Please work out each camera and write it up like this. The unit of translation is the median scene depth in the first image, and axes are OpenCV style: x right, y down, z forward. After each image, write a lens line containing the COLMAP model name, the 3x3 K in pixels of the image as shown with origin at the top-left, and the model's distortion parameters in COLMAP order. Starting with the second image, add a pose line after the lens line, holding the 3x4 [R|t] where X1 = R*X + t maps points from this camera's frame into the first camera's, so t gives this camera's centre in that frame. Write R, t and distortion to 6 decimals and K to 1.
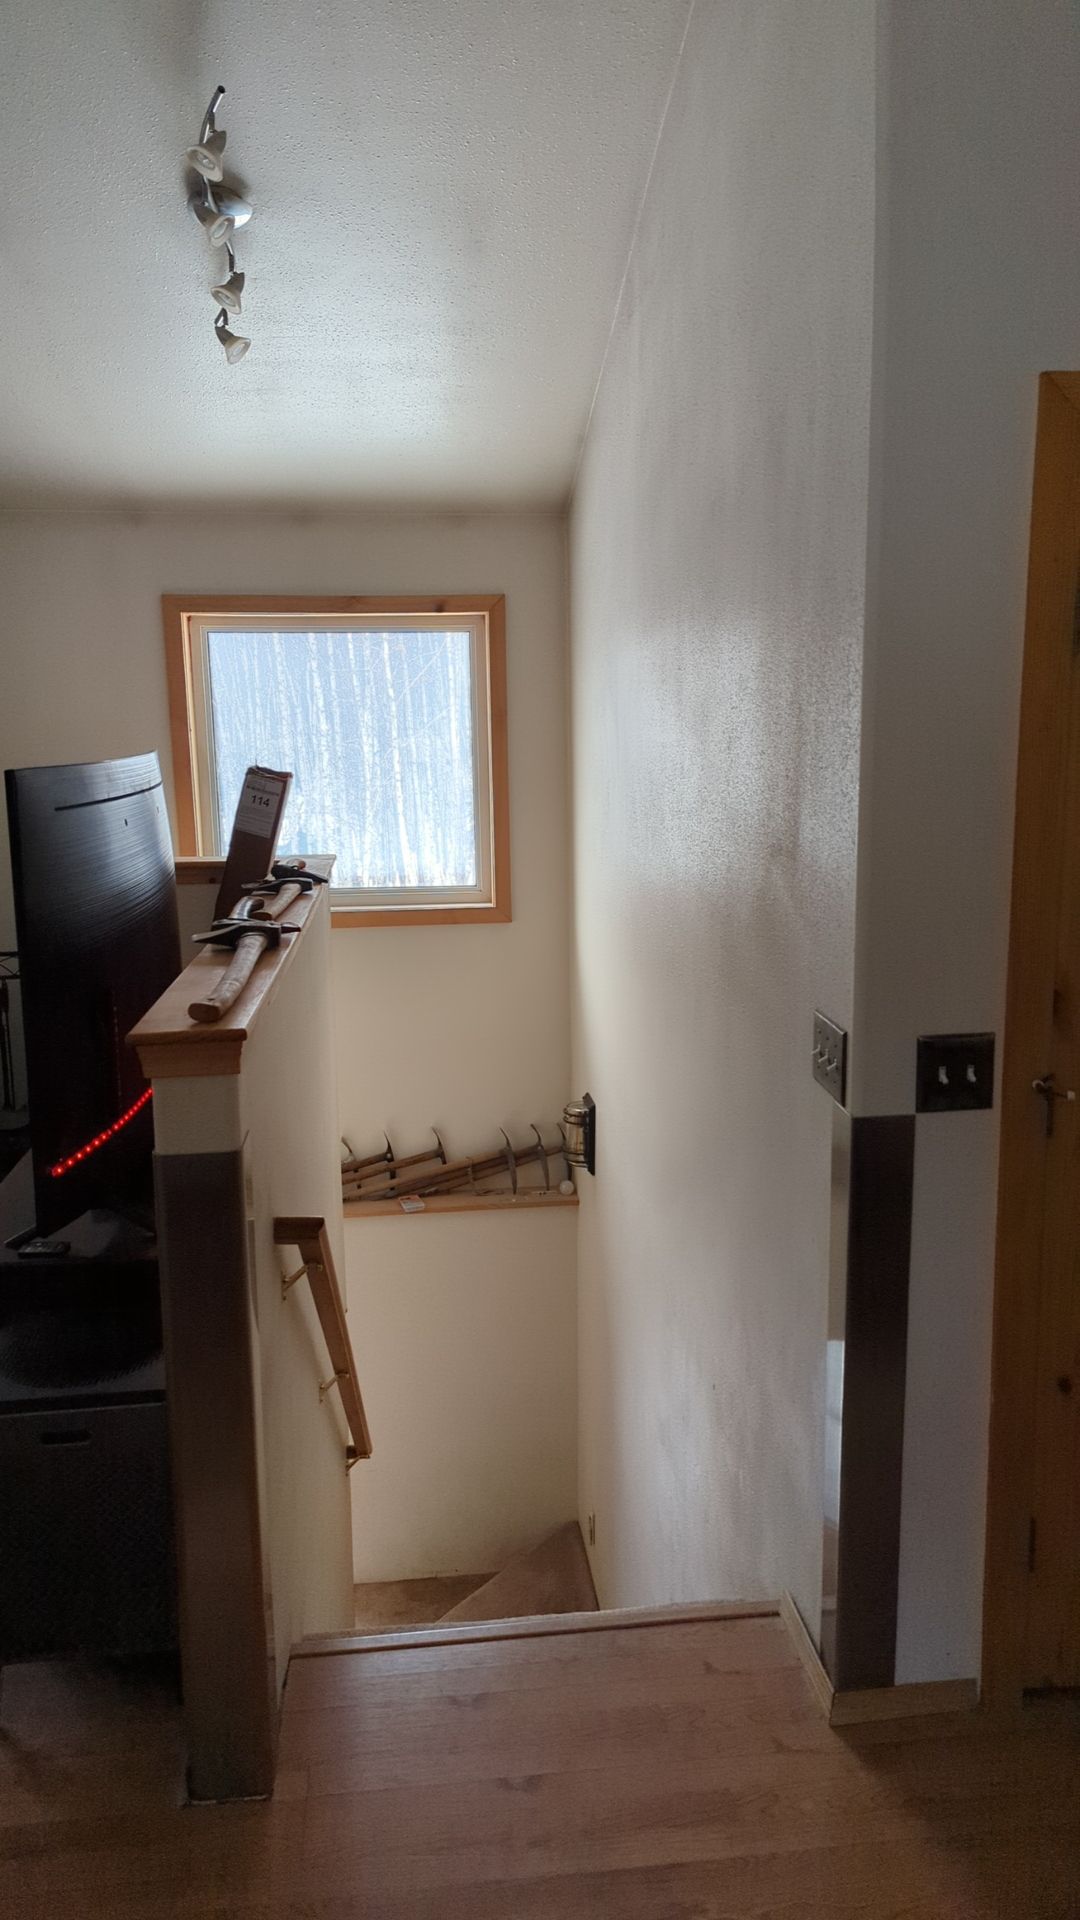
lens RADIAL K [[1389.7, 0, 536.9], [0, 1389.7, 956.4], [0, 0, 1]] dist [-0.005465, -0.001344]
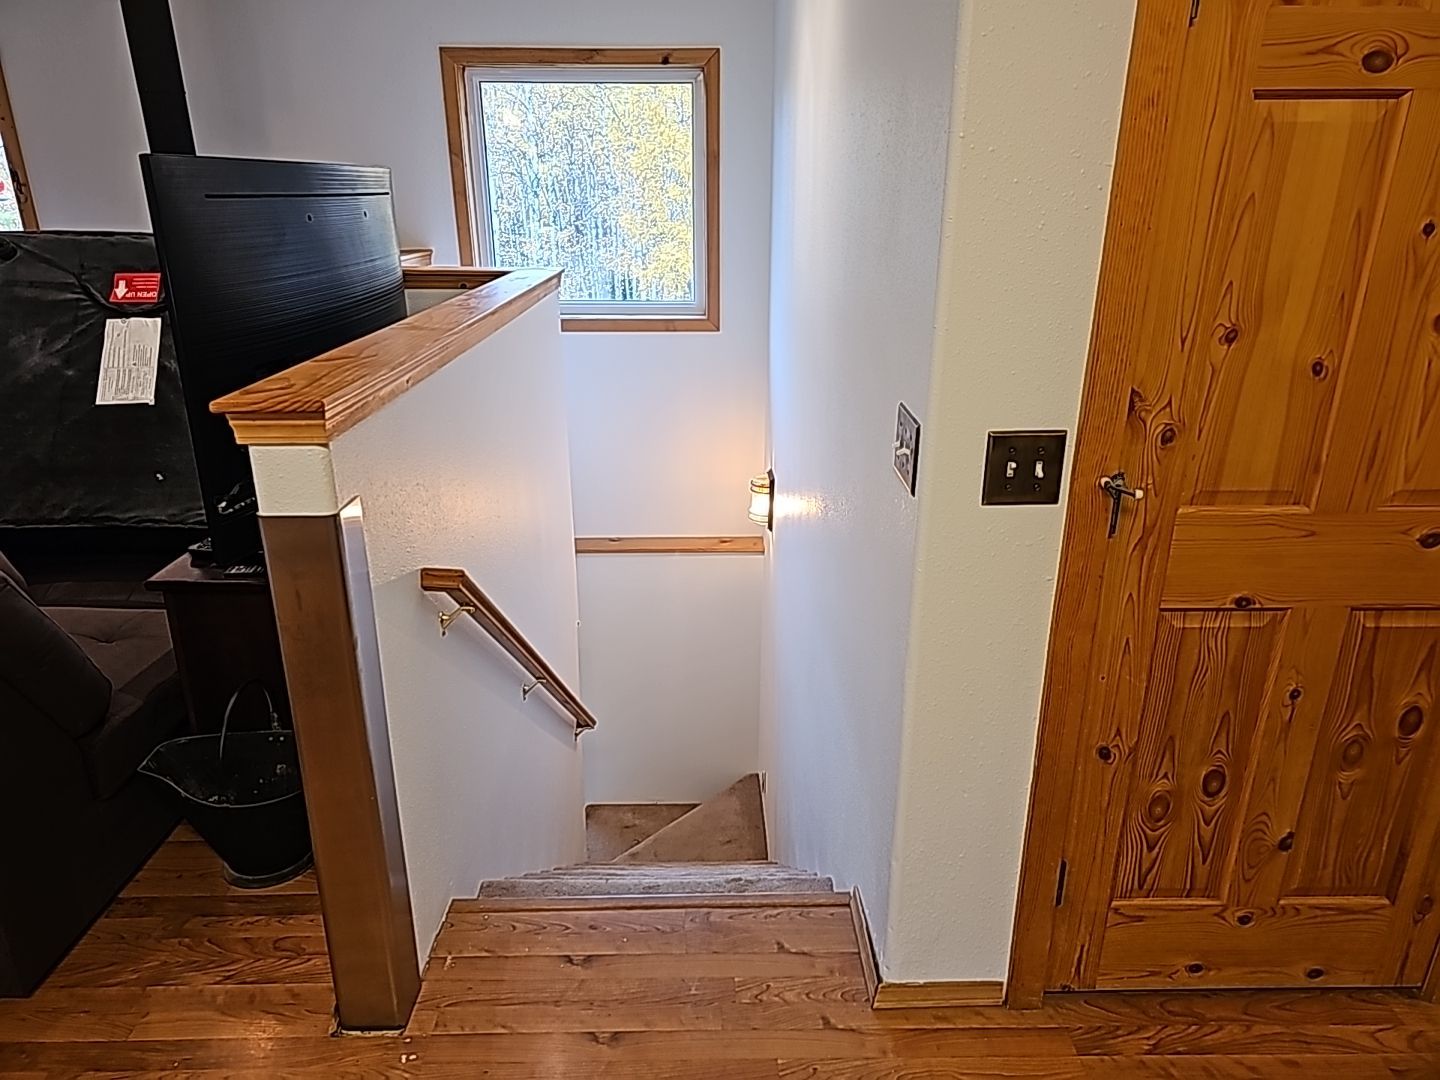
lens RADIAL K [[924.5, 0, 721.4], [0, 924.5, 540.9], [0, 0, 1]] dist [0.019594, -0.000130]
pose [[0.995358, 0.046779, -0.084106, 0.129239], [-0.030614, 0.982426, 0.184123, 0.015898], [0.091241, -0.180694, 0.979298, 0.275746]]
